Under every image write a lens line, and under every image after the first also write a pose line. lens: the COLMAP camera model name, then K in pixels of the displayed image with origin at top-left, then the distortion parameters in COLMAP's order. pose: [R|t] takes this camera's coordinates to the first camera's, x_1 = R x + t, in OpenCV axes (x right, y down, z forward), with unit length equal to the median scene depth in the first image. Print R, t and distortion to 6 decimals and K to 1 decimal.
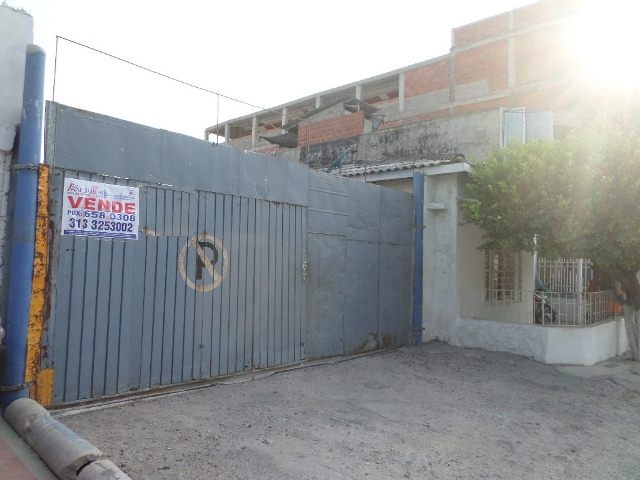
lens RADIAL K [[489.9, 0, 323.1], [0, 489.9, 232.6], [0, 0, 1]] dist [-0.010123, -0.004150]
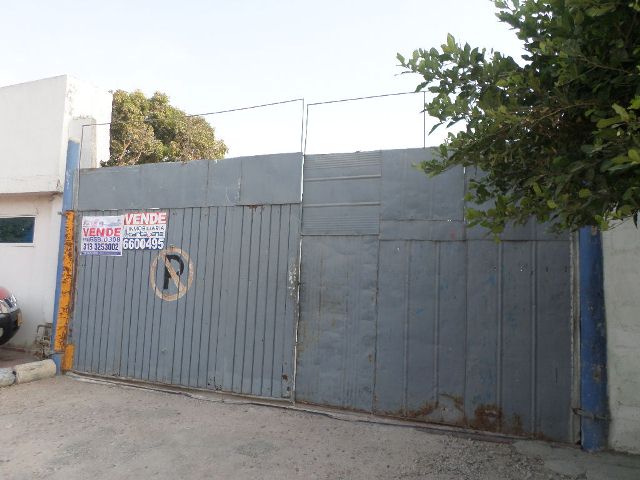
lens RADIAL K [[475.9, 0, 320.0], [0, 475.9, 240.0], [0, 0, 1]] dist [-0.004652, 0.000003]
pose [[0.350203, -0.110099, -0.930181, 0.636886], [0.034909, 0.993912, -0.104499, 0.080587], [0.936023, 0.004124, 0.351915, 0.700428]]
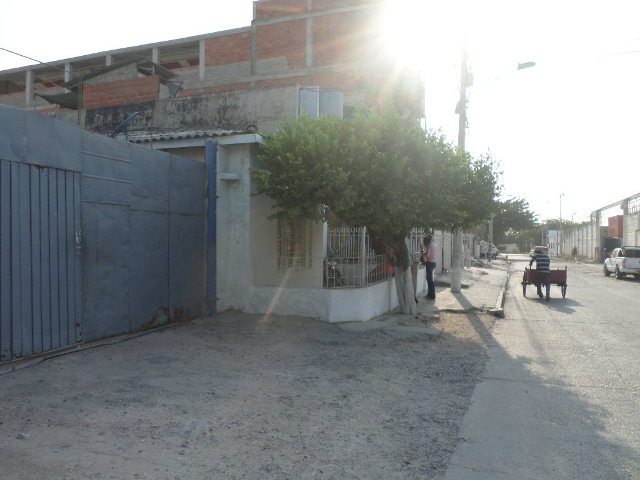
lens RADIAL K [[489.9, 0, 323.1], [0, 489.9, 232.6], [0, 0, 1]] dist [-0.010123, -0.004150]
pose [[0.924364, -0.021685, 0.380894, 0.032253], [0.001190, 0.998542, 0.053961, 0.008593], [-0.381509, -0.049426, 0.923043, 0.003374]]
